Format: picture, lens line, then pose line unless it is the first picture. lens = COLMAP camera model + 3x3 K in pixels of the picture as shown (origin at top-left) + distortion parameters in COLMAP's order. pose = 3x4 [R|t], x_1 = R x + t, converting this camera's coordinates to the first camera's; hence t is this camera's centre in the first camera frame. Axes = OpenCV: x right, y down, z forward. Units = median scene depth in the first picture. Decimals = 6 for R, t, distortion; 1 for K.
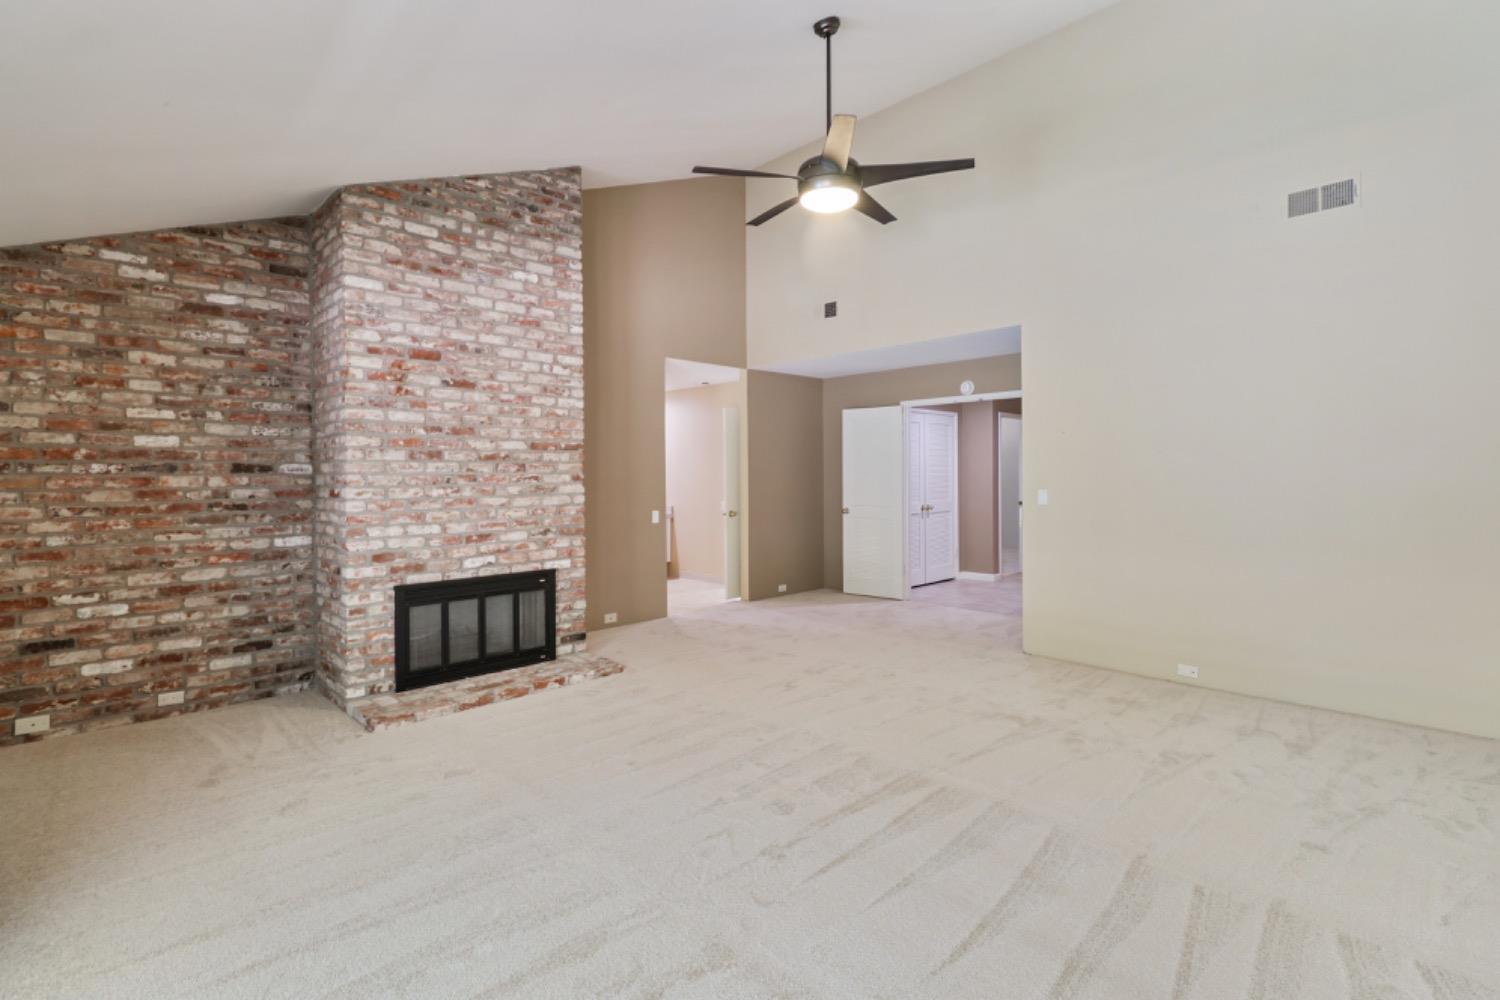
lens RADIAL K [[696.9, 0, 755.2], [0, 696.9, 494.7], [0, 0, 1]] dist [0.020610, -0.014808]
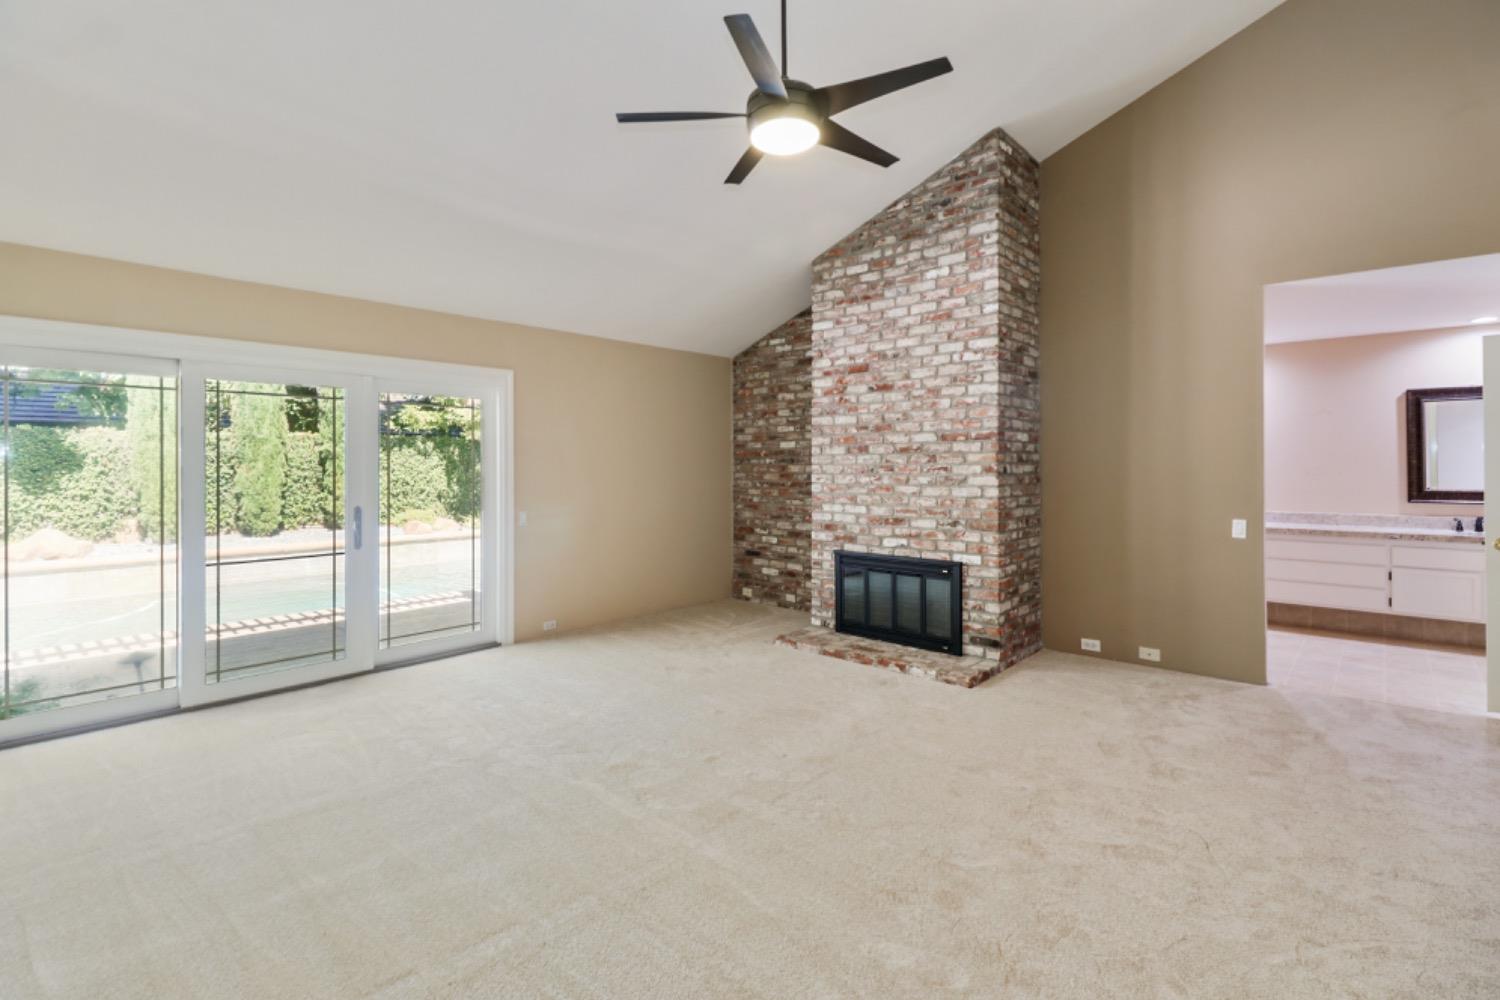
lens RADIAL K [[691.5, 0, 749.6], [0, 691.5, 476.5], [0, 0, 1]] dist [0.021313, -0.013397]
pose [[0.059694, 0.021055, -0.997995, 0.717184], [-0.029284, 0.999384, 0.019332, -0.025661], [0.997787, 0.028072, 0.060274, 0.708689]]
